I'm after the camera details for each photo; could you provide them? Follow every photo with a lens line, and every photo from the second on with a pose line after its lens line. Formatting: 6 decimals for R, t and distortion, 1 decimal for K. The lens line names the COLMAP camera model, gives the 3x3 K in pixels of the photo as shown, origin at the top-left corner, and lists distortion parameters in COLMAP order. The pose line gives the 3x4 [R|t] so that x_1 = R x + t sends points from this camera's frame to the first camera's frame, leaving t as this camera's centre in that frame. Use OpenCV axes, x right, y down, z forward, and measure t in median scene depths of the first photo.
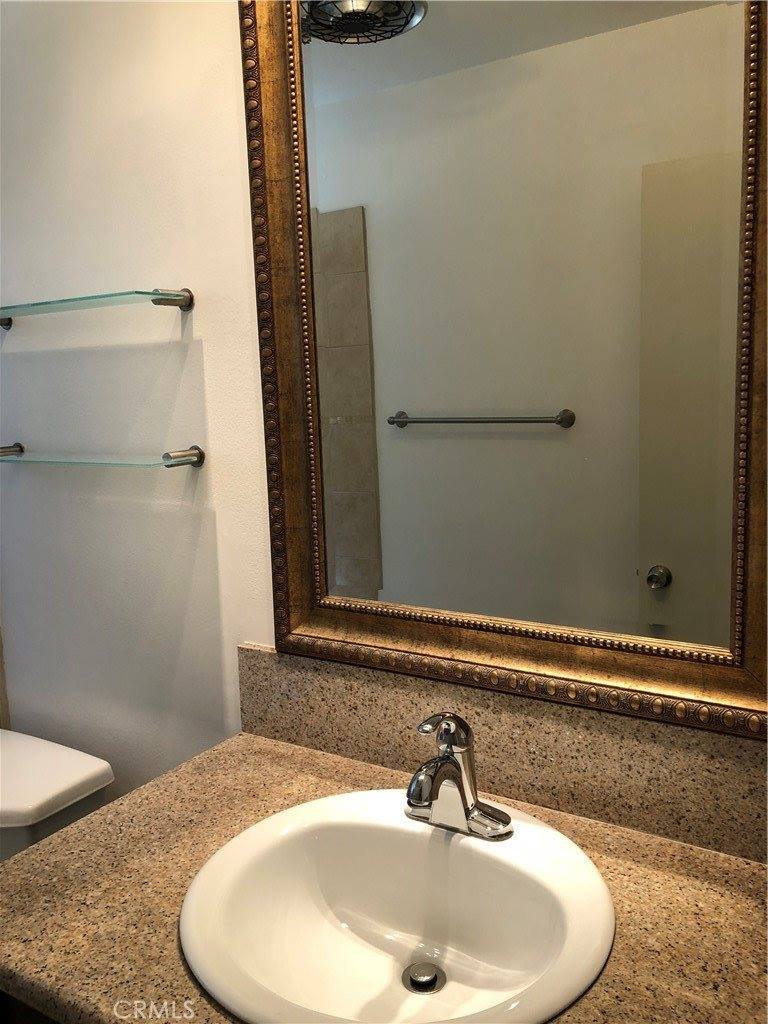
lens RADIAL K [[844.5, 0, 384.4], [0, 844.5, 509.2], [0, 0, 1]] dist [0.029546, -0.022246]
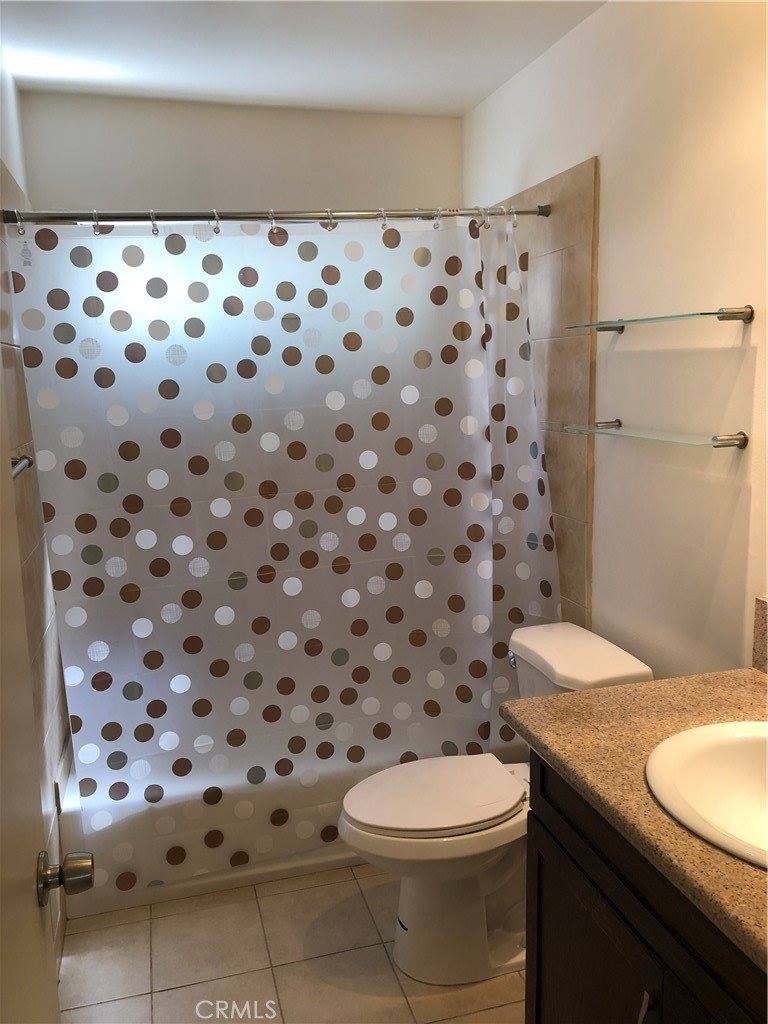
lens RADIAL K [[844.5, 0, 383.5], [0, 844.5, 511.4], [0, 0, 1]] dist [0.029546, -0.022246]
pose [[0.741128, 0.127946, -0.659059, 0.224889], [-0.095530, 0.991781, 0.085114, -0.015007], [0.664532, -0.000120, 0.747260, -0.283096]]
